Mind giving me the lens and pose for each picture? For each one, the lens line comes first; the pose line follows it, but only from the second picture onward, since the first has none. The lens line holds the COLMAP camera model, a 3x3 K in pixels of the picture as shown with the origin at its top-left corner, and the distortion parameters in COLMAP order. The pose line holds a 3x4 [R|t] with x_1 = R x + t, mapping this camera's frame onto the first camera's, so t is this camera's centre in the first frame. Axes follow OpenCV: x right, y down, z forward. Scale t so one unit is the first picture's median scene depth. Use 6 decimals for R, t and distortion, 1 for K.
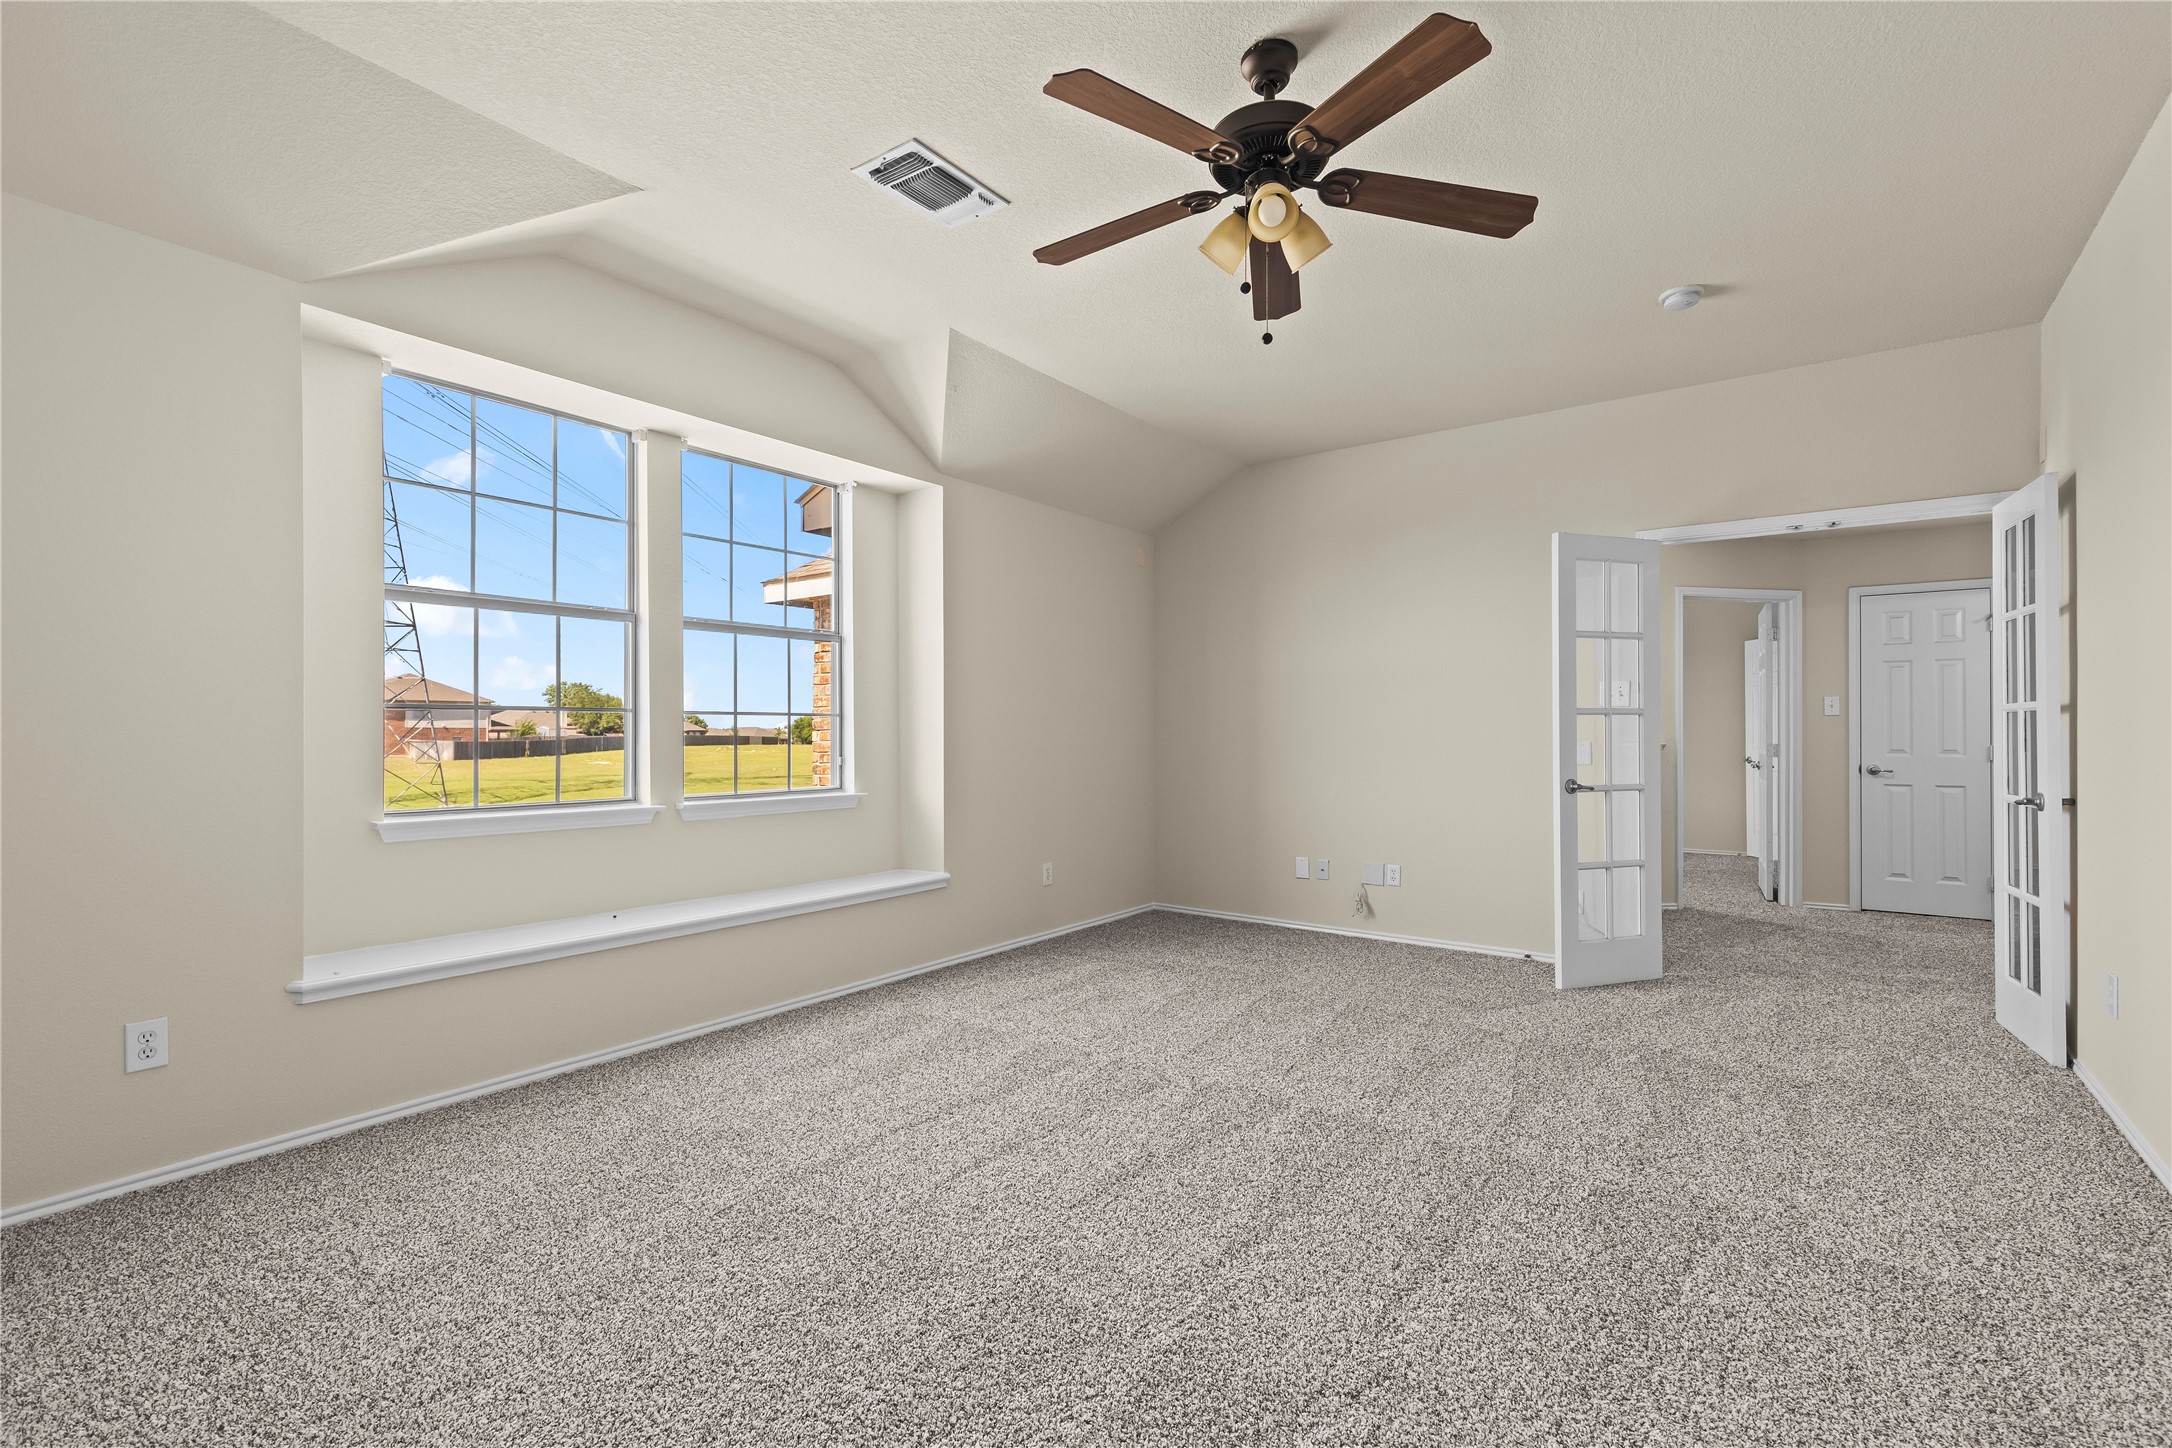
lens RADIAL K [[987.6, 0, 1075.6], [0, 987.6, 733.4], [0, 0, 1]] dist [0.001890, 0.000143]
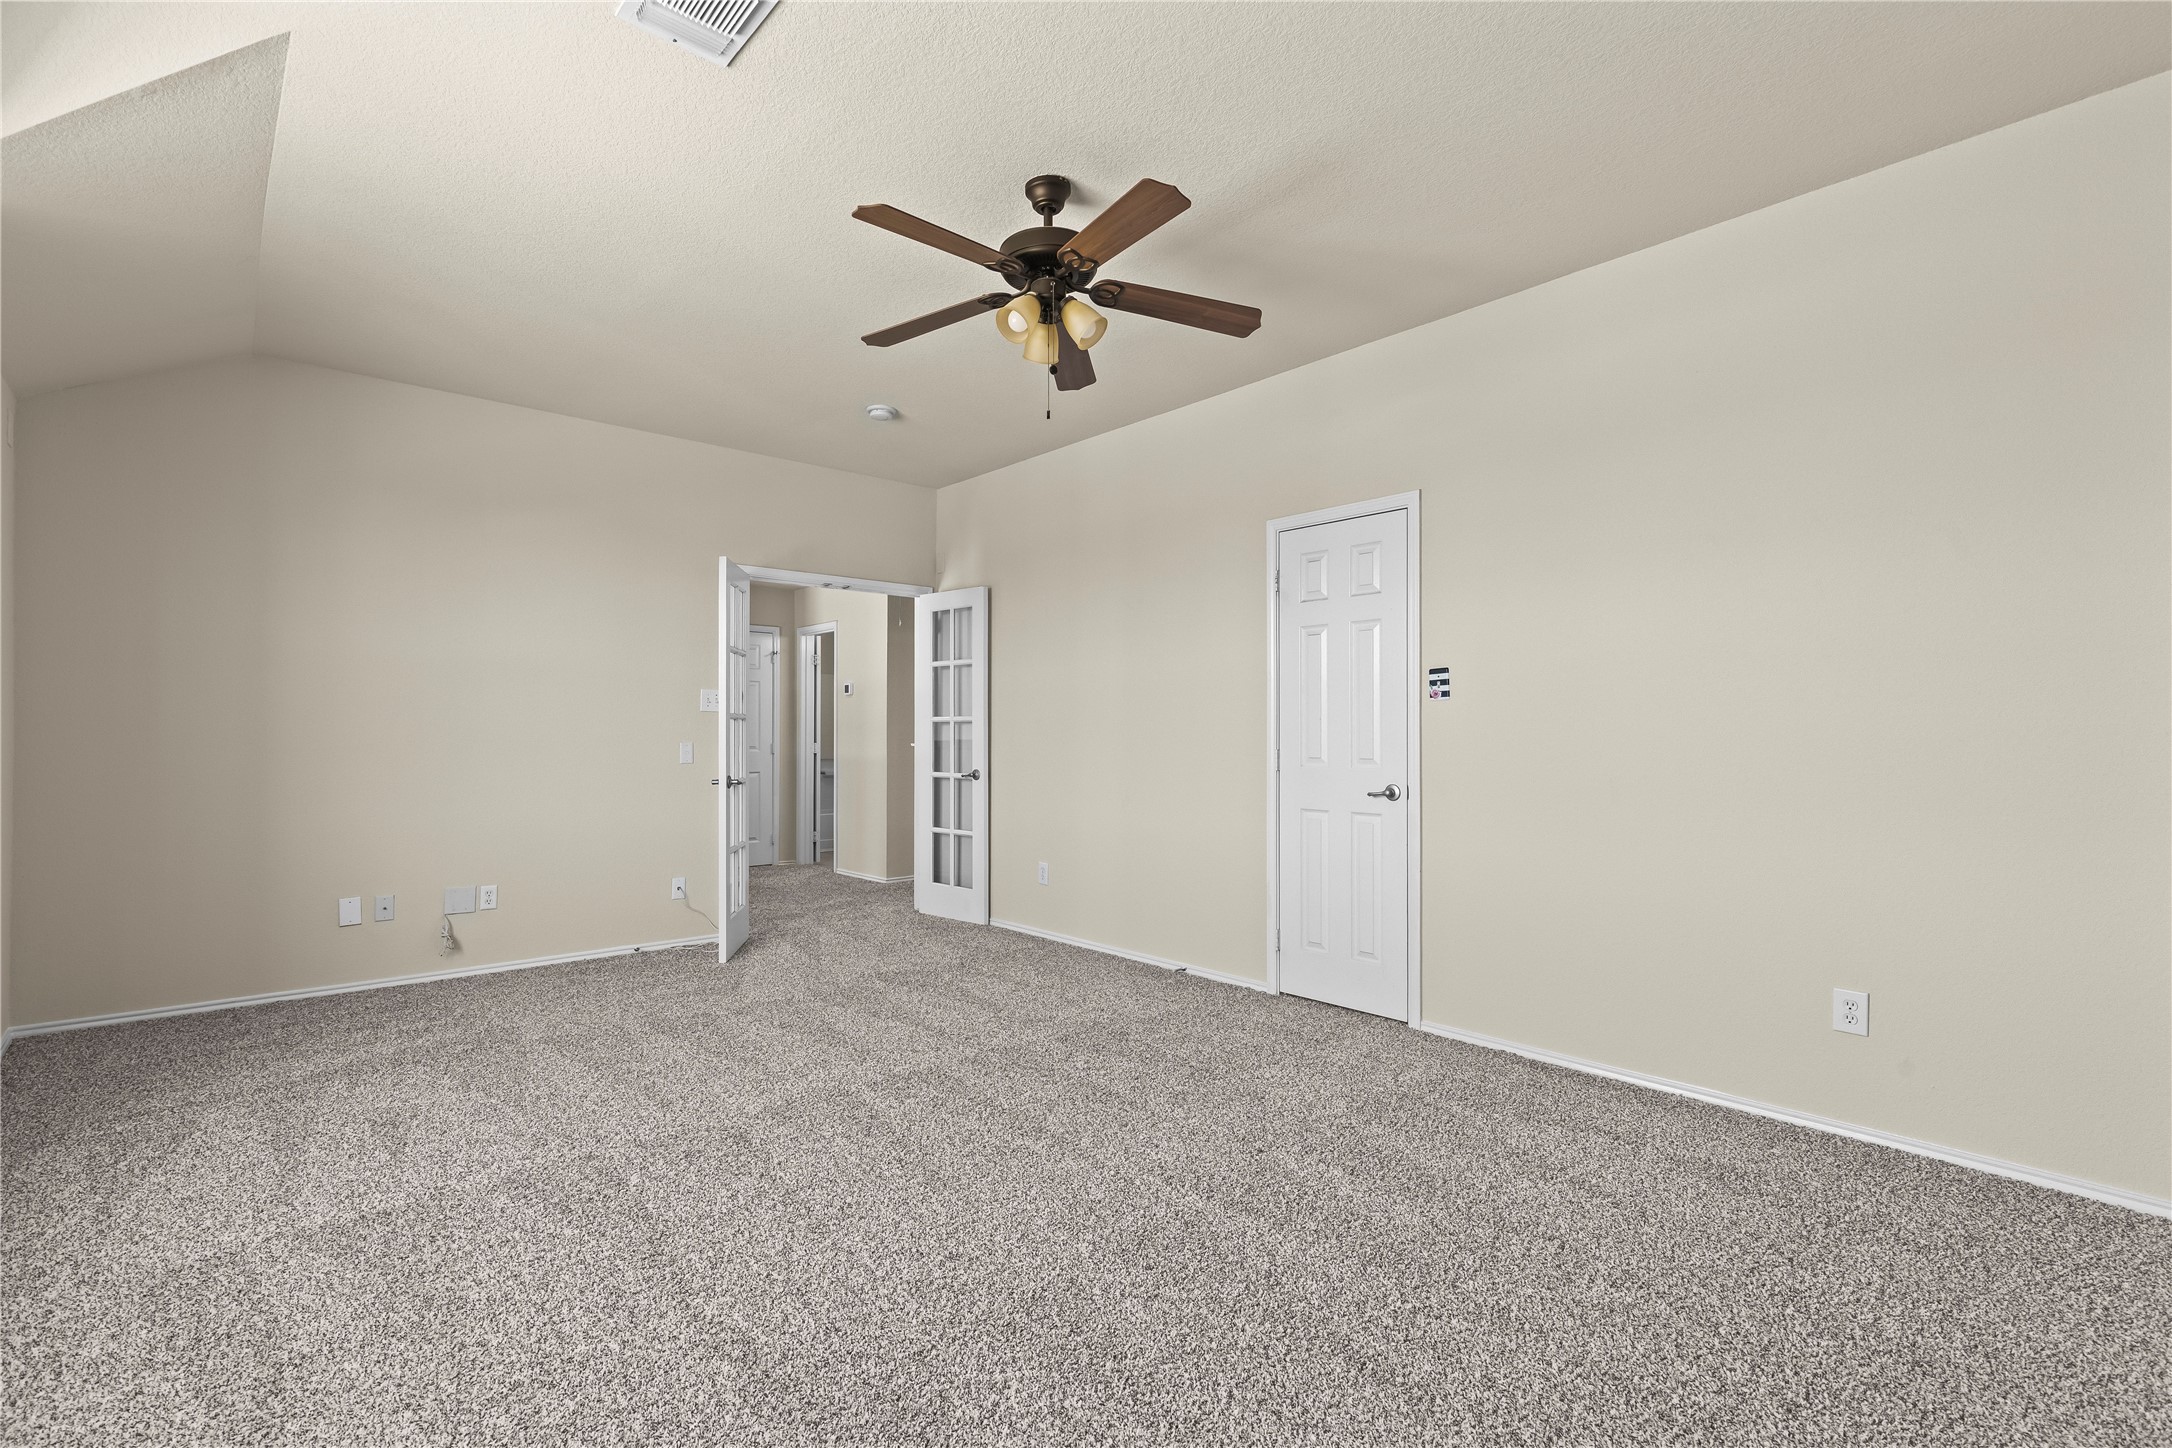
lens RADIAL K [[982.4, 0, 1086.0], [0, 982.4, 724.0], [0, 0, 1]] dist [-0.001109, -0.000343]
pose [[0.194245, 0.009153, 0.980910, -0.625296], [0.001653, 0.999952, -0.009659, -0.001420], [-0.980952, 0.003498, 0.194220, 0.452401]]
